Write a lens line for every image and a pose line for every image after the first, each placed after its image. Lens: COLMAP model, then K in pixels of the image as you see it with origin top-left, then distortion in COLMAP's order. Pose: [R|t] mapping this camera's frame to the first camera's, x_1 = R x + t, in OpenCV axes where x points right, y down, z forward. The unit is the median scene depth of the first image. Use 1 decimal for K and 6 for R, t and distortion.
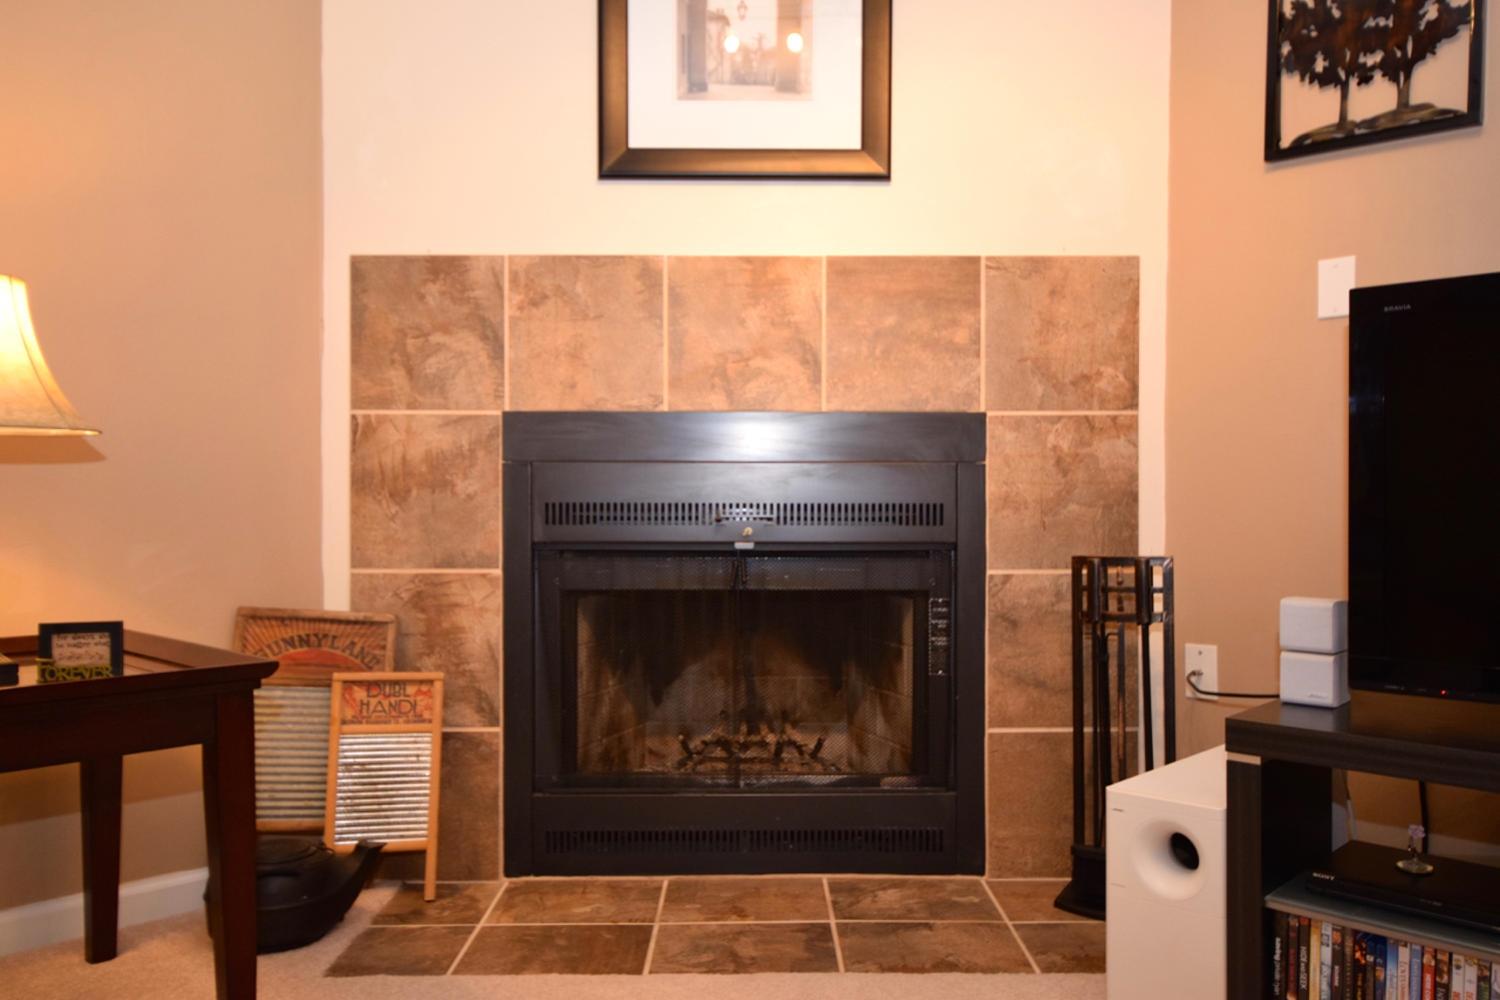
lens RADIAL K [[1251.2, 0, 750.0], [0, 1251.2, 500.0], [0, 0, 1]] dist [0.042392, -0.004192]
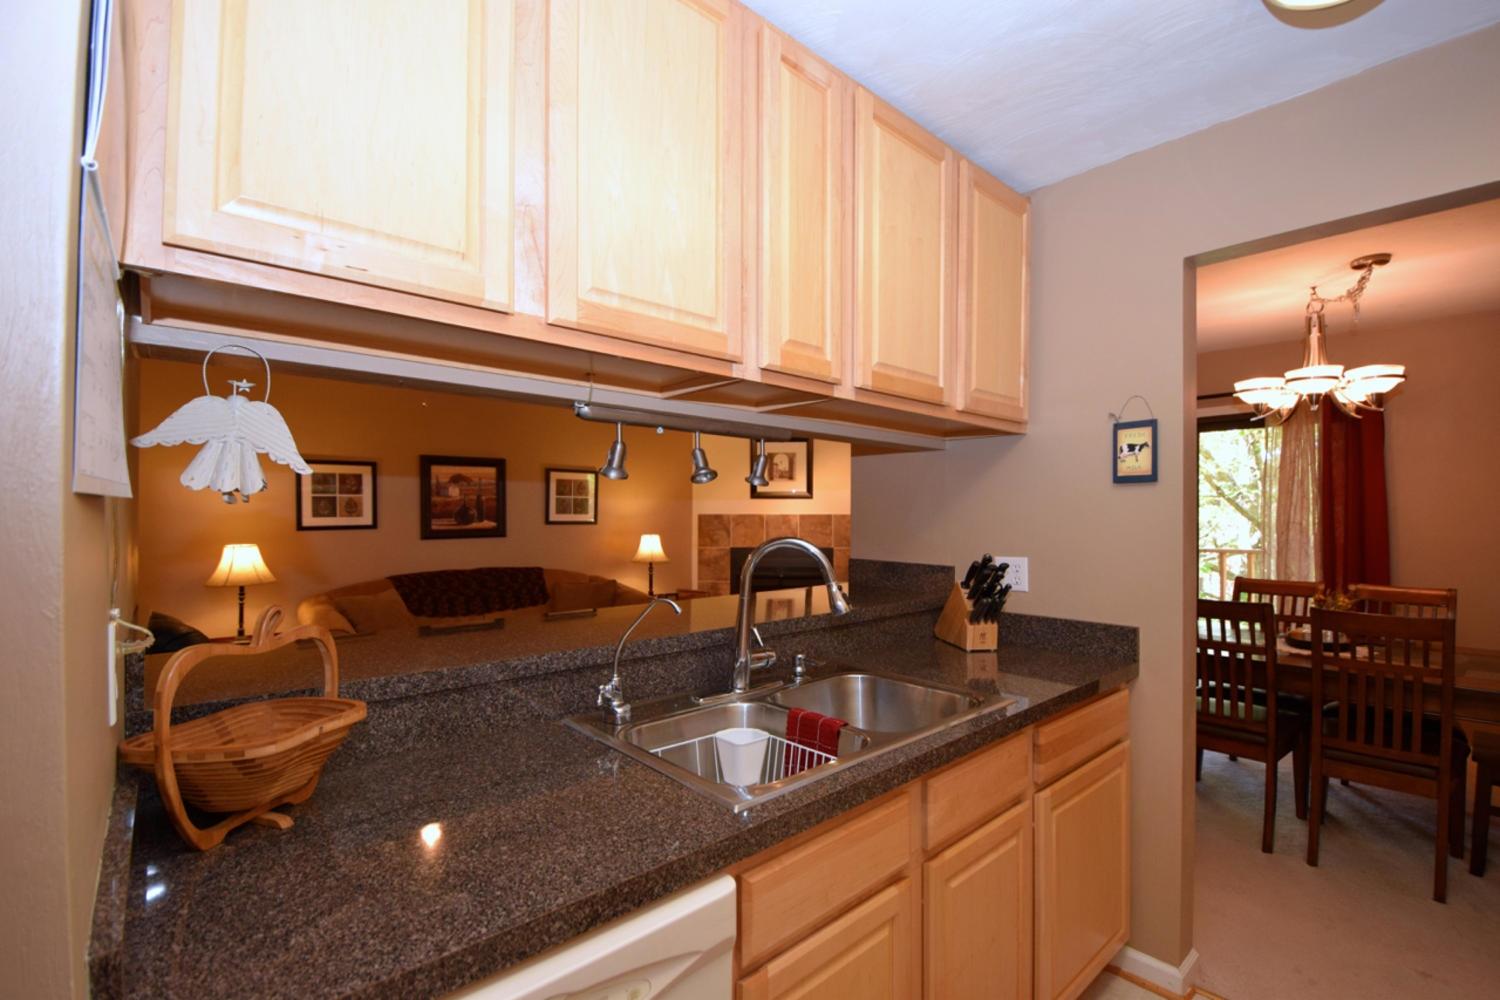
lens RADIAL K [[658.4, 0, 760.9], [0, 658.4, 513.9], [0, 0, 1]] dist [0.011780, -0.019874]
pose [[0.998294, 0.000530, -0.058381, 0.061994], [-0.000982, 0.999970, -0.007712, -0.177379], [0.058375, 0.007756, 0.998265, -1.457882]]
